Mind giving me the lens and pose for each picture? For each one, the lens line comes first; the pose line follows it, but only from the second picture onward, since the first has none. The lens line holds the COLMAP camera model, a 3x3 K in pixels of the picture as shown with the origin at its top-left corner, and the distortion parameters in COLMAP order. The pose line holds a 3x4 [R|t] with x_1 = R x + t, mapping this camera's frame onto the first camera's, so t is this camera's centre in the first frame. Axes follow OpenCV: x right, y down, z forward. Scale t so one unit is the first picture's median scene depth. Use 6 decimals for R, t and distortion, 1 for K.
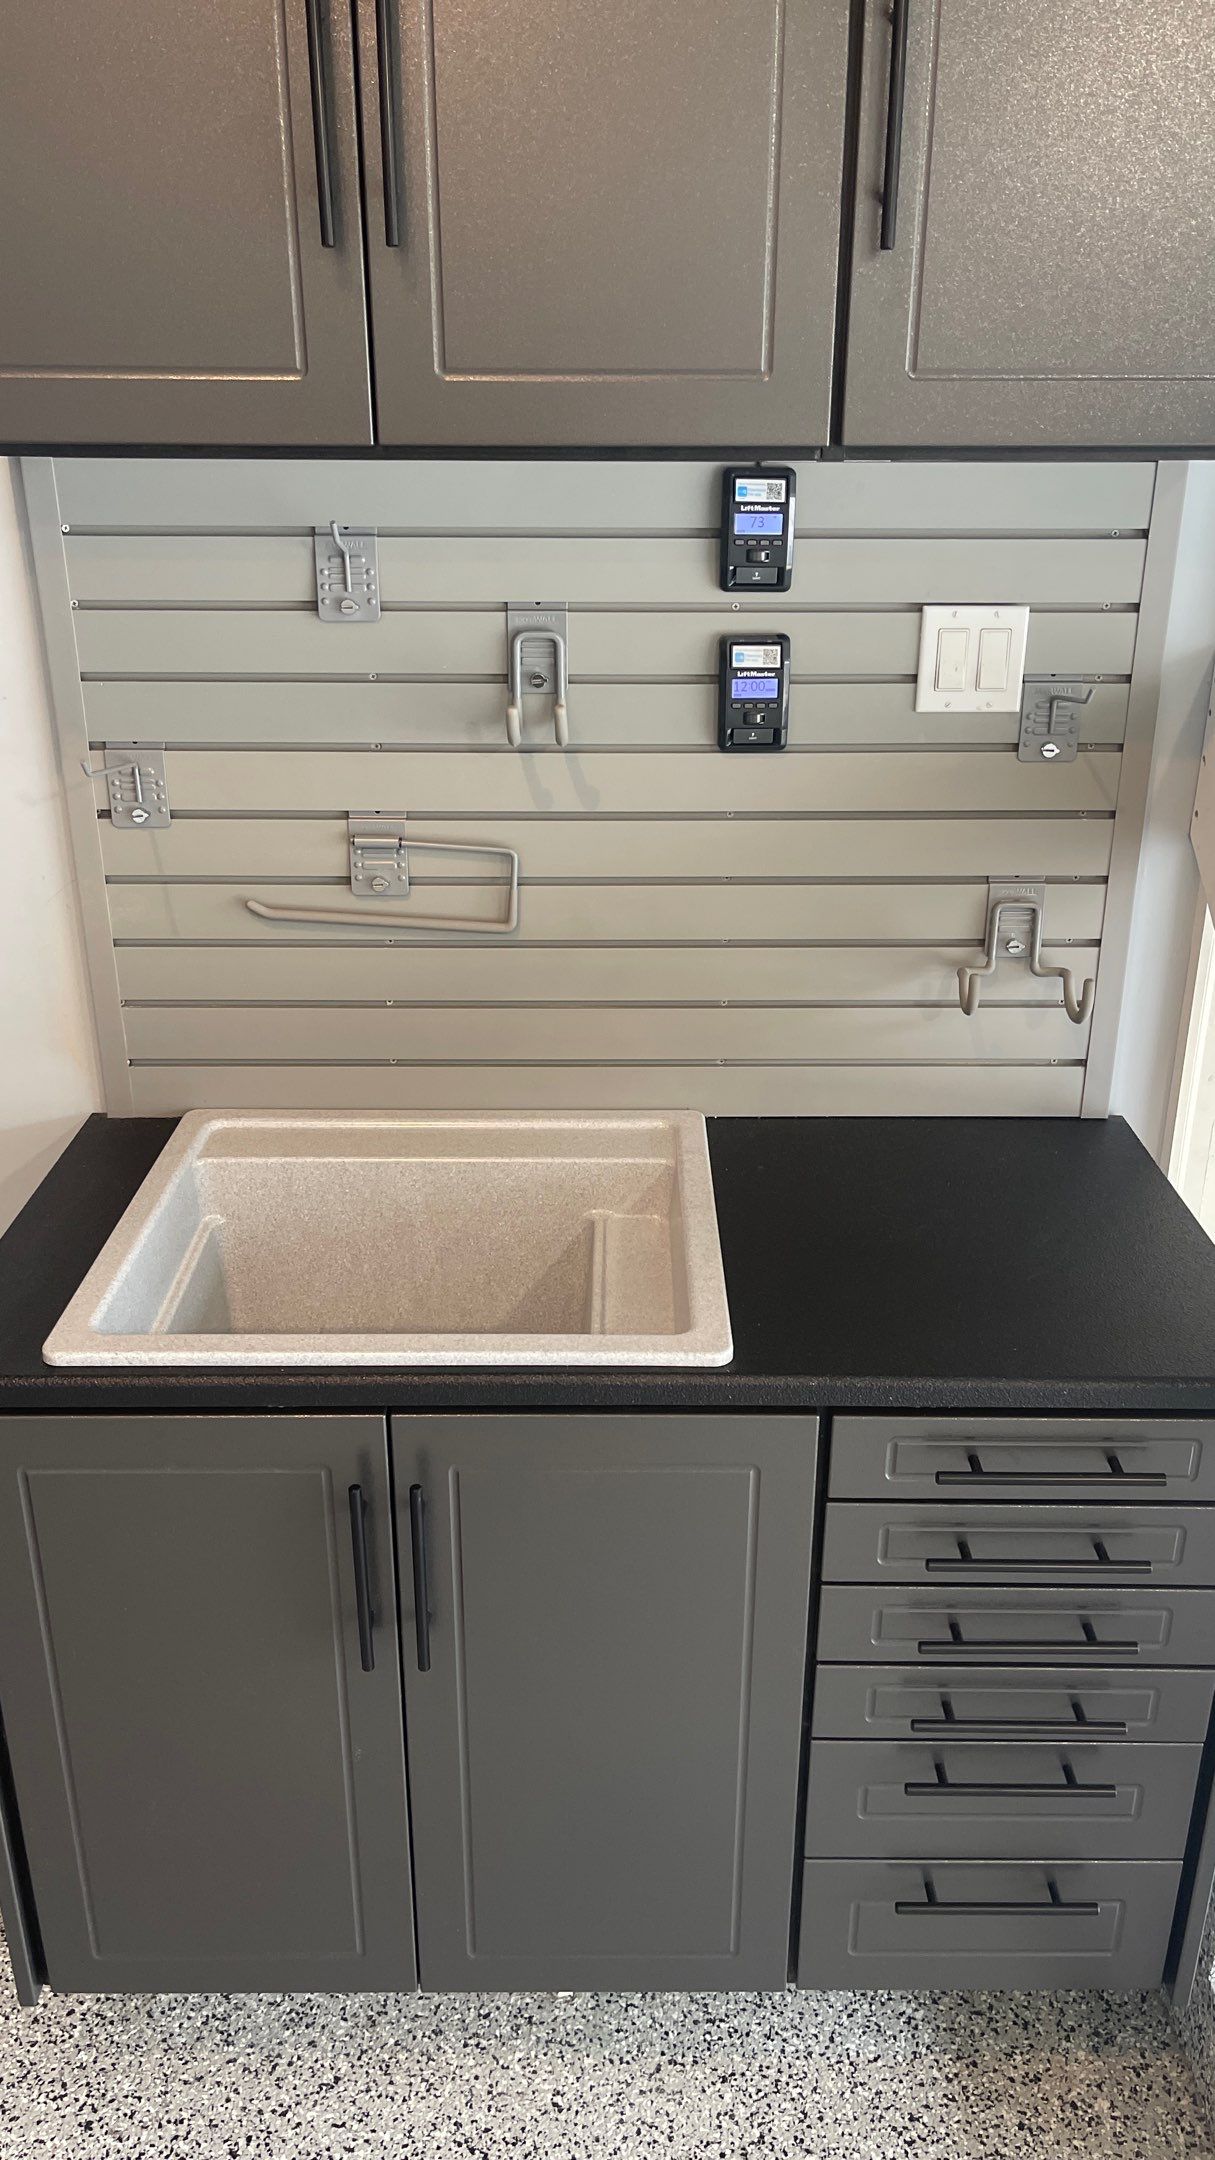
lens RADIAL K [[1518.1, 0, 616.4], [0, 1518.1, 1095.7], [0, 0, 1]] dist [0.048393, -0.066450]
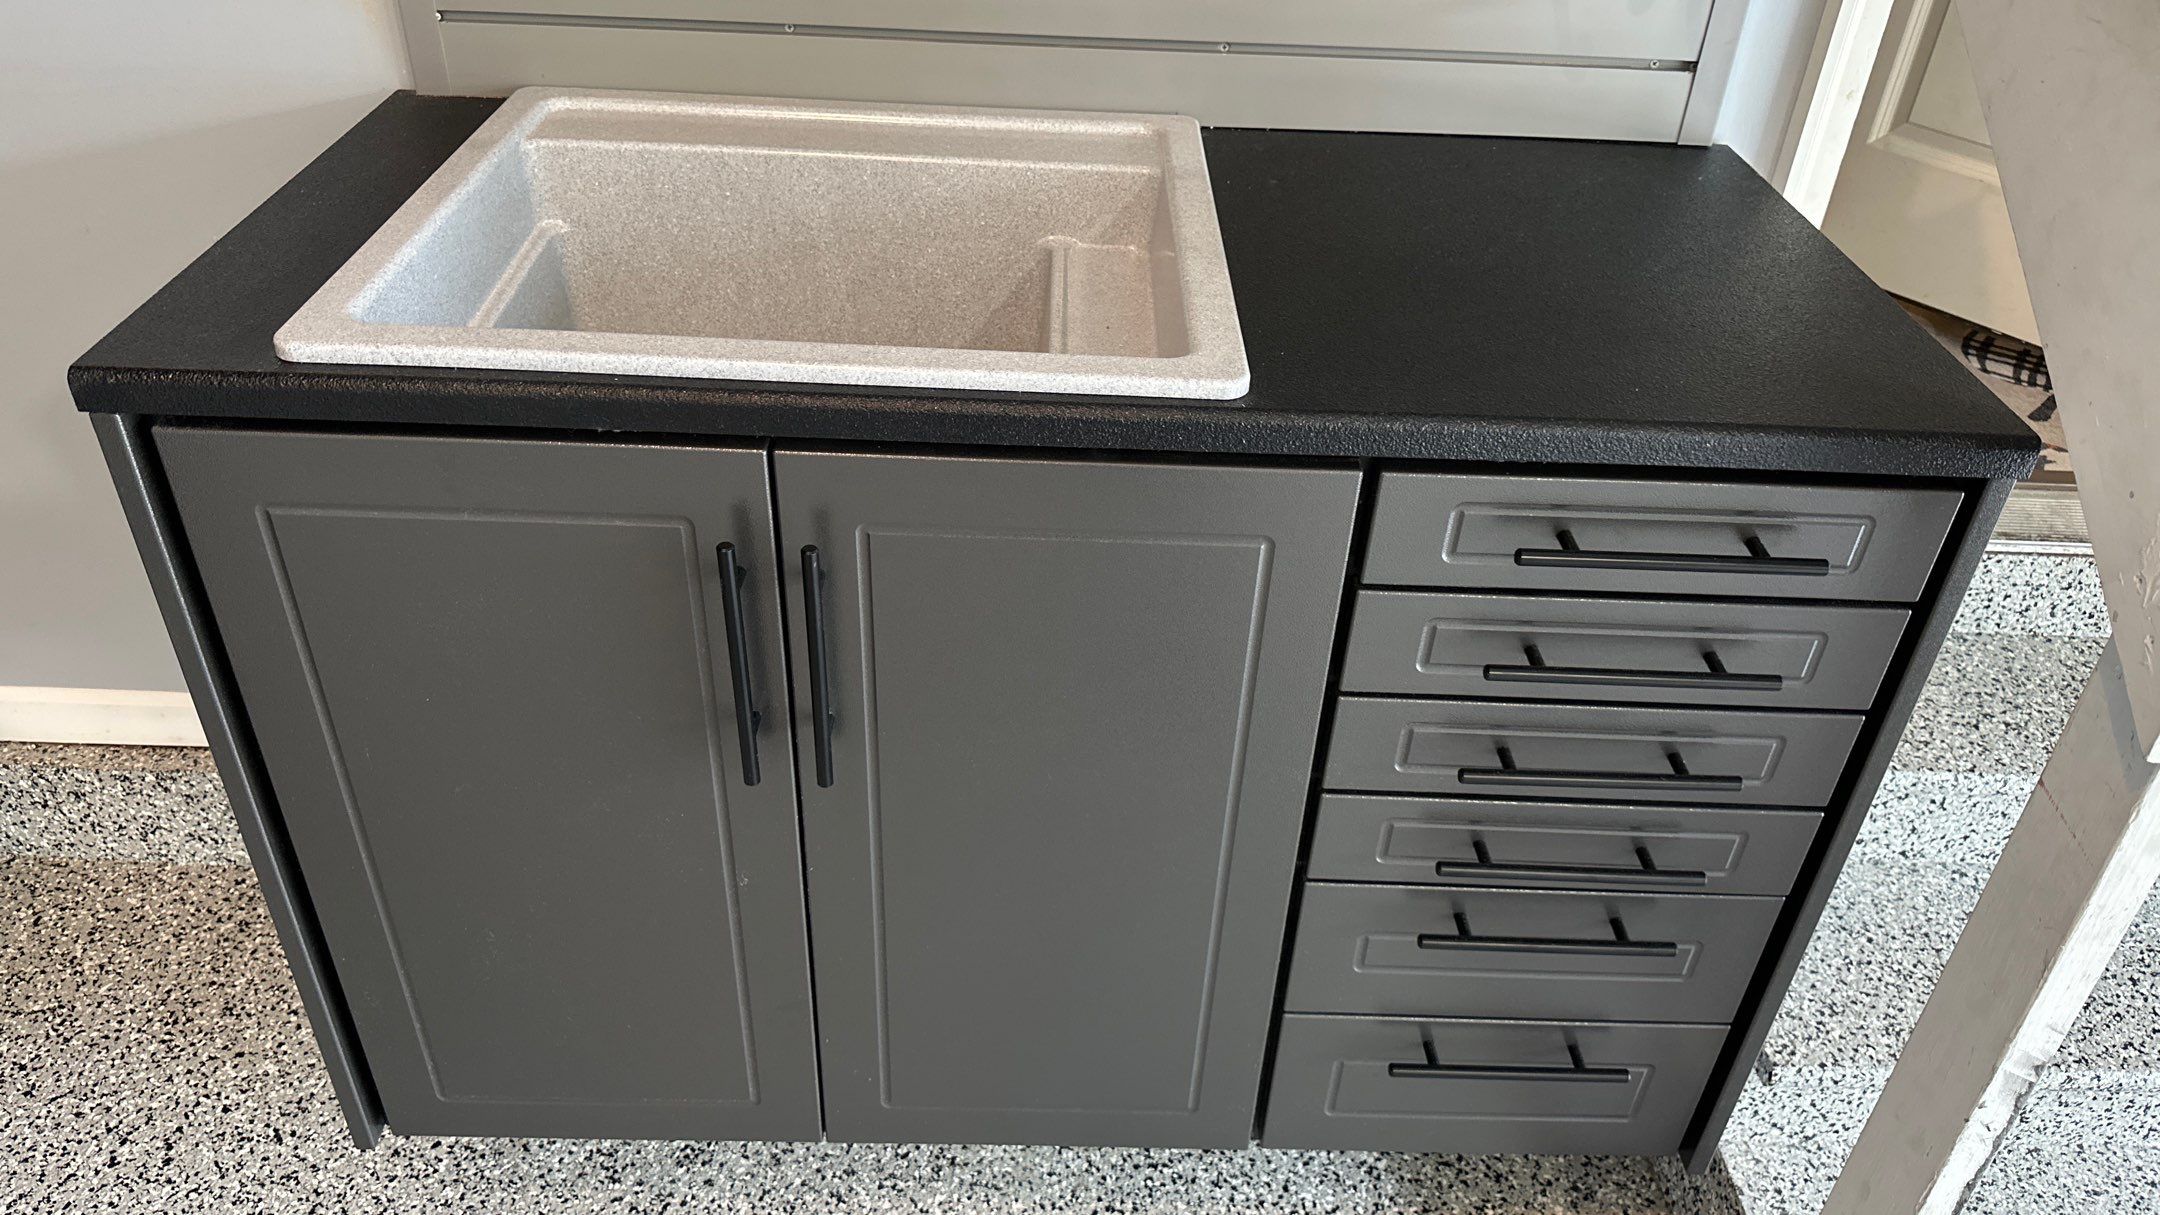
lens RADIAL K [[1518.1, 0, 1075.1], [0, 1518.1, 586.3], [0, 0, 1]] dist [0.048393, -0.066450]
pose [[0.999371, 0.029031, 0.020355, -0.014164], [-0.032726, 0.976187, 0.214450, 0.087825], [-0.013644, -0.214981, 0.976523, 0.217725]]
